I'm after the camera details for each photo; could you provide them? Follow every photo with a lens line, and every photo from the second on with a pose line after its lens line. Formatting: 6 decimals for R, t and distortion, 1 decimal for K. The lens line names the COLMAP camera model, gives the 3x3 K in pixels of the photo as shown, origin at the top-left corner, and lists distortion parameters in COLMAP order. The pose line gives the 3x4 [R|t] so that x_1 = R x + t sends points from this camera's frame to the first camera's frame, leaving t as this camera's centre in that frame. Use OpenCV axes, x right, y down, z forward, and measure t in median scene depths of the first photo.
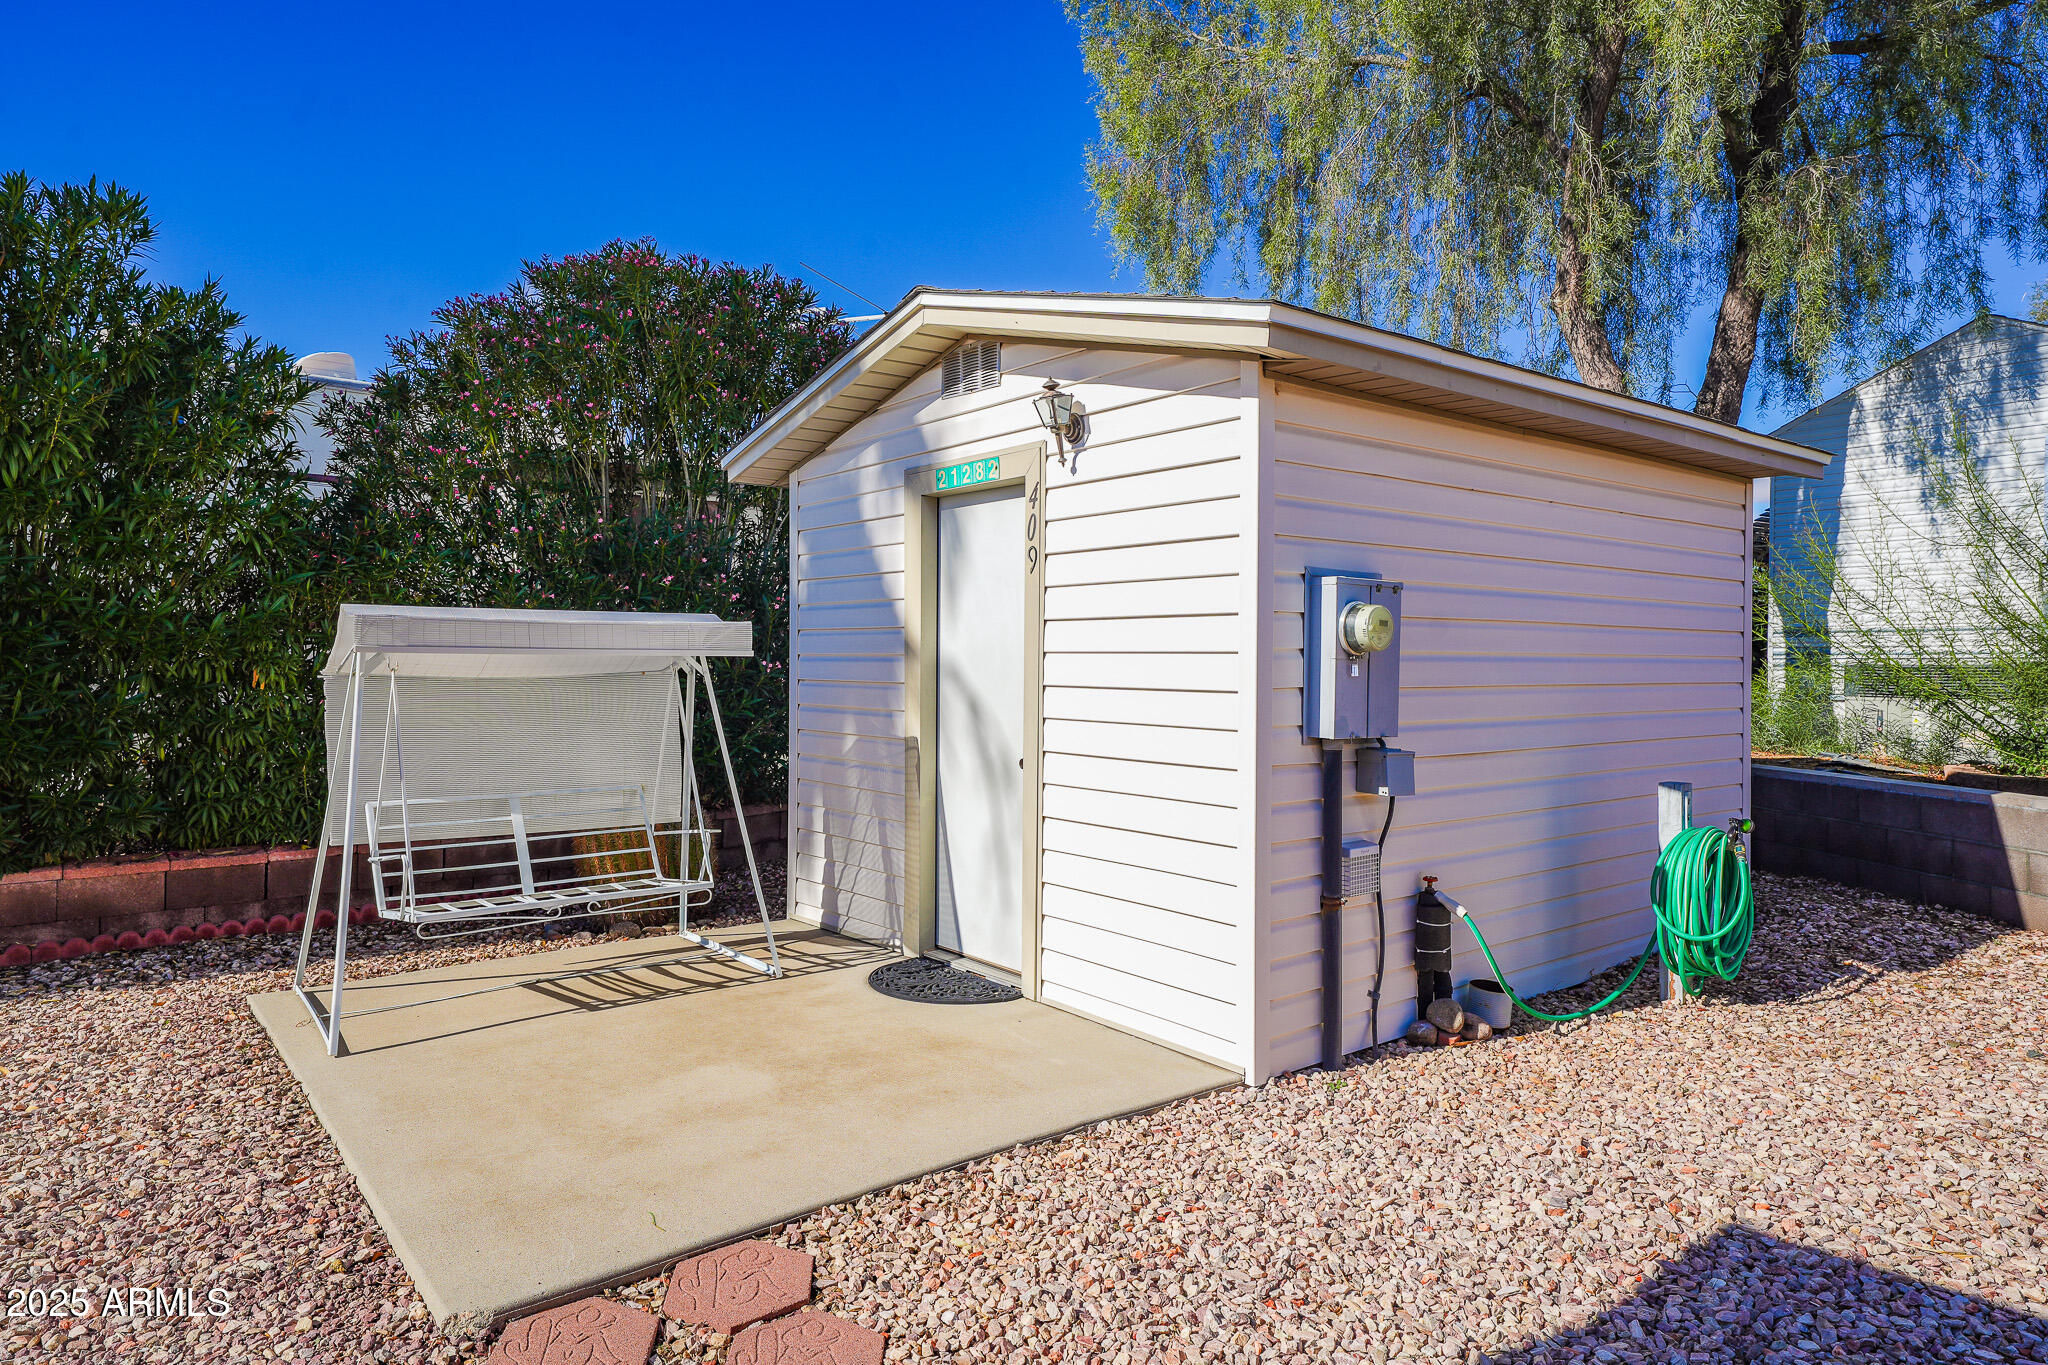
lens RADIAL K [[1207.8, 0, 1012.6], [0, 1207.8, 654.7], [0, 0, 1]] dist [0.005443, -0.000060]
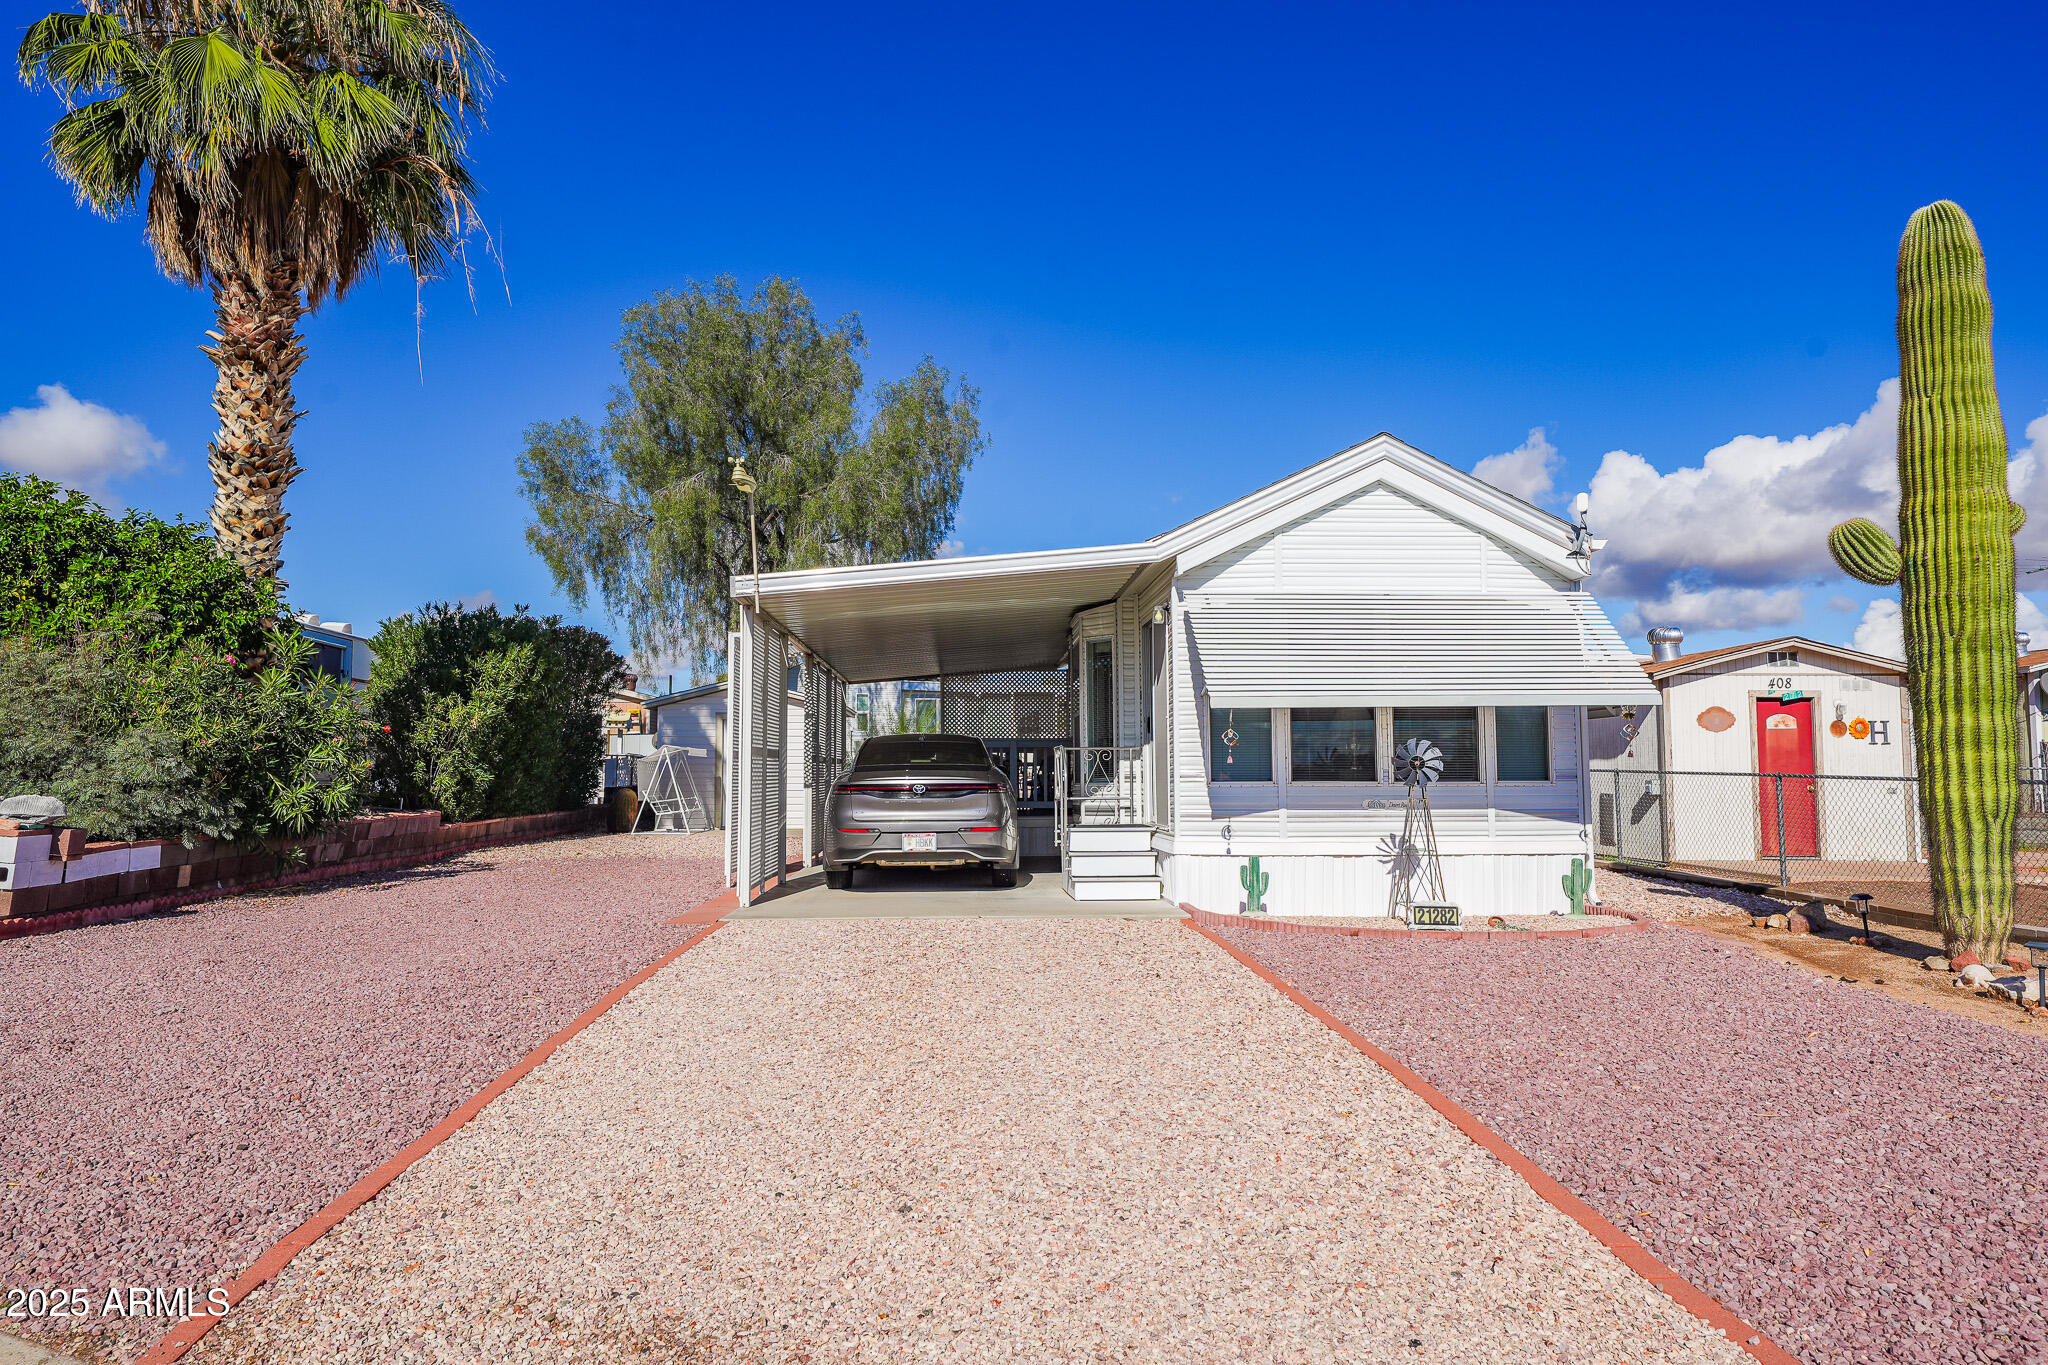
lens RADIAL K [[1363.4, 0, 1023.4], [0, 1363.4, 693.0], [0, 0, 1]] dist [0.036569, 0.001369]
pose [[0.598400, 0.041034, 0.800146, -3.560966], [0.005794, 0.998440, -0.055537, 0.057097], [-0.801176, 0.037870, 0.597229, -2.924756]]
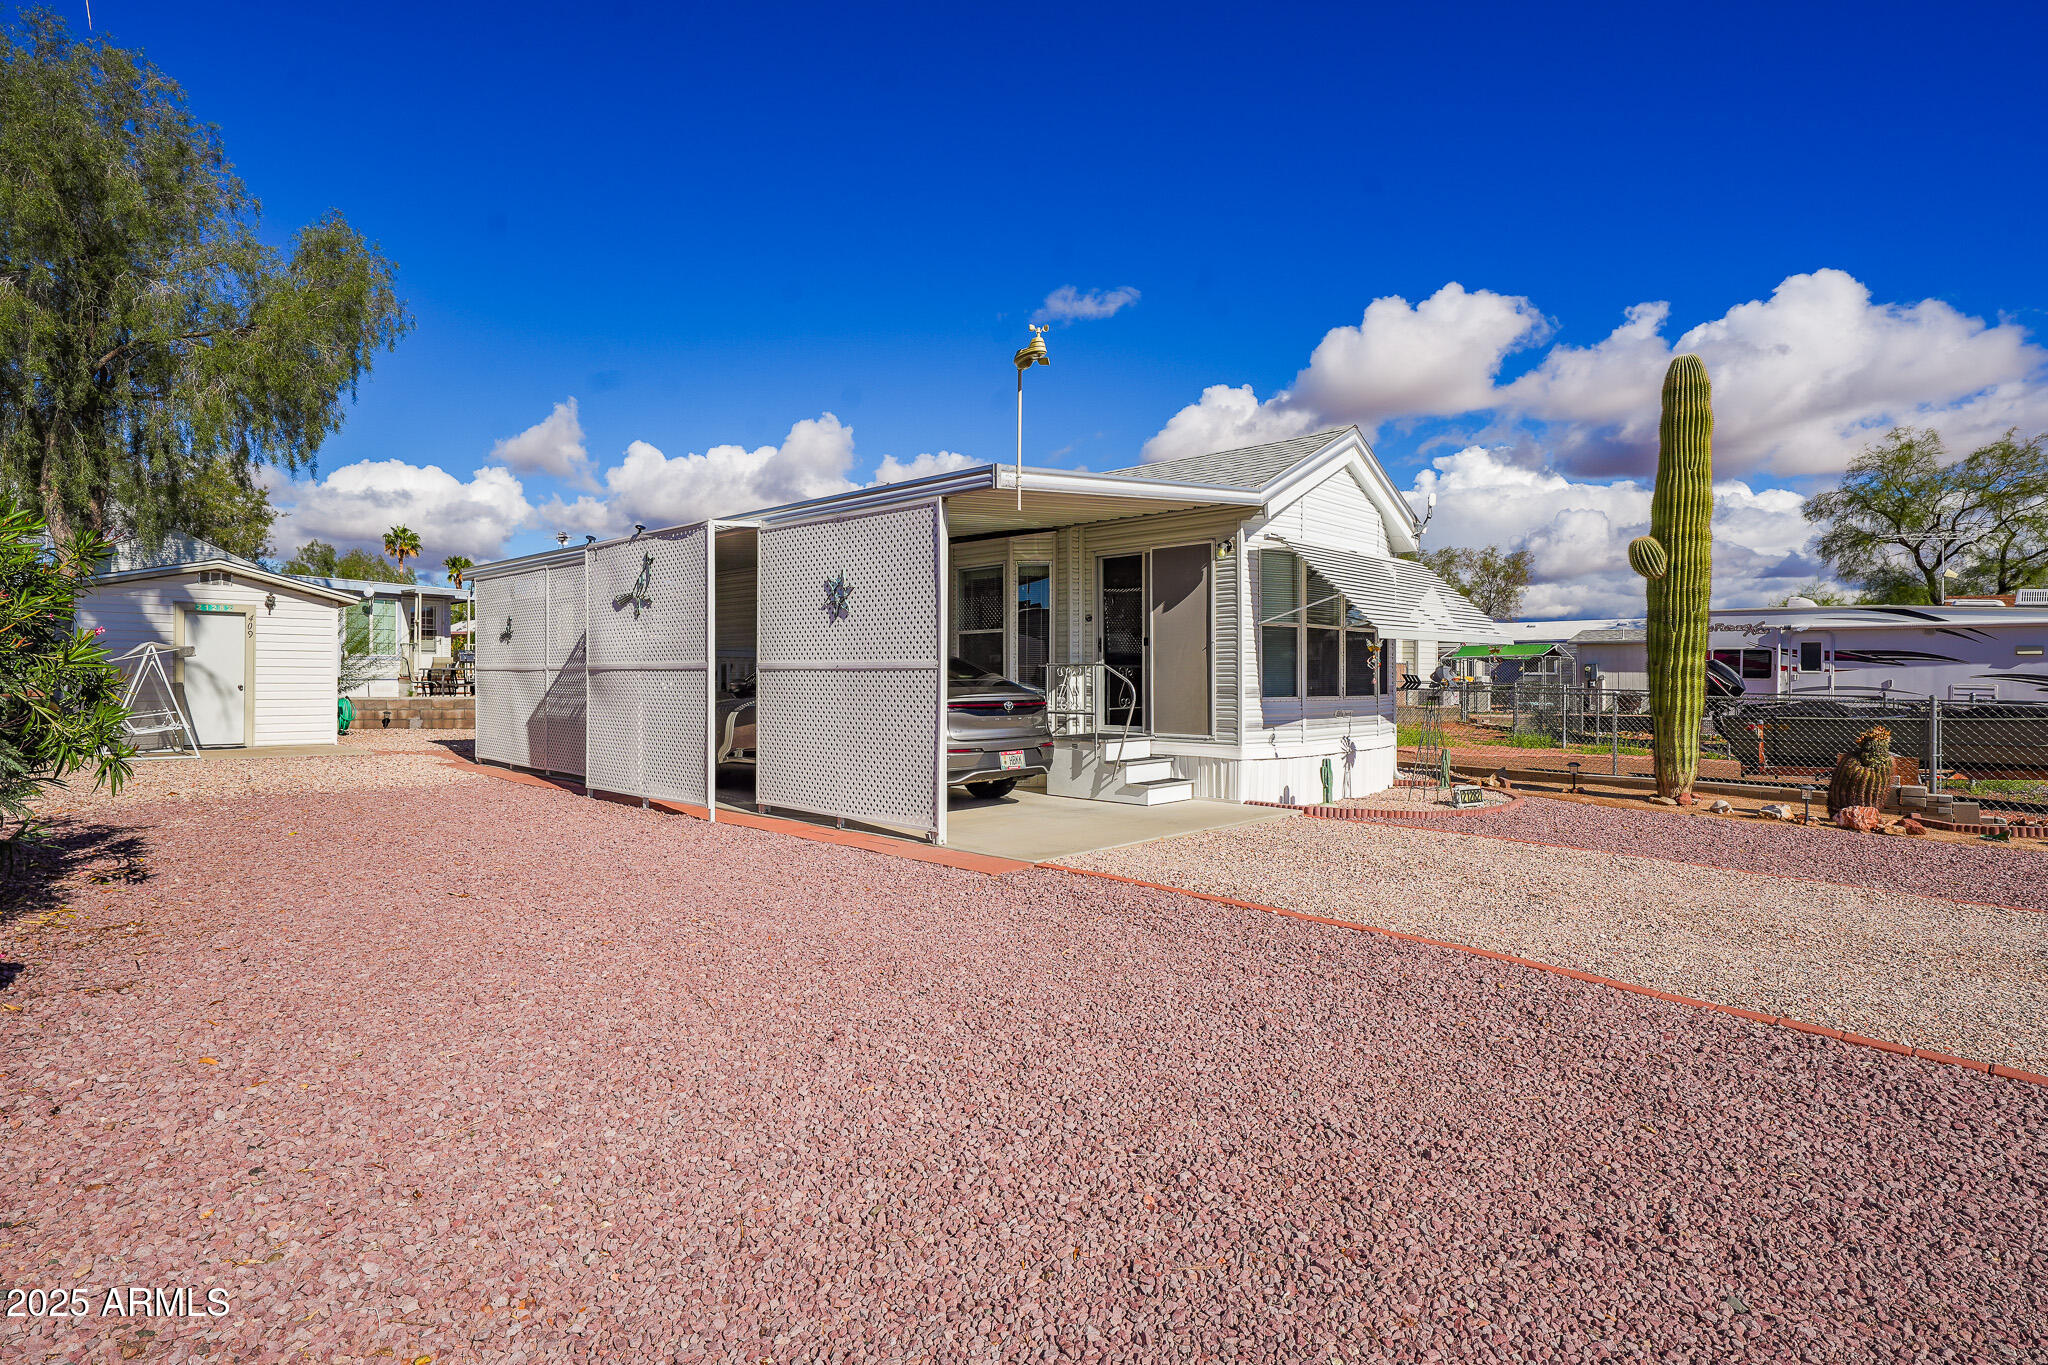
lens RADIAL K [[1033.8, 0, 1009.6], [0, 1033.8, 673.6], [0, 0, 1]] dist [-0.009849, 0.003512]
pose [[-0.120766, -0.000779, 0.992681, -3.504872], [-0.004841, 0.999988, 0.000196, 0.035527], [-0.992669, -0.004782, -0.120769, -1.018679]]
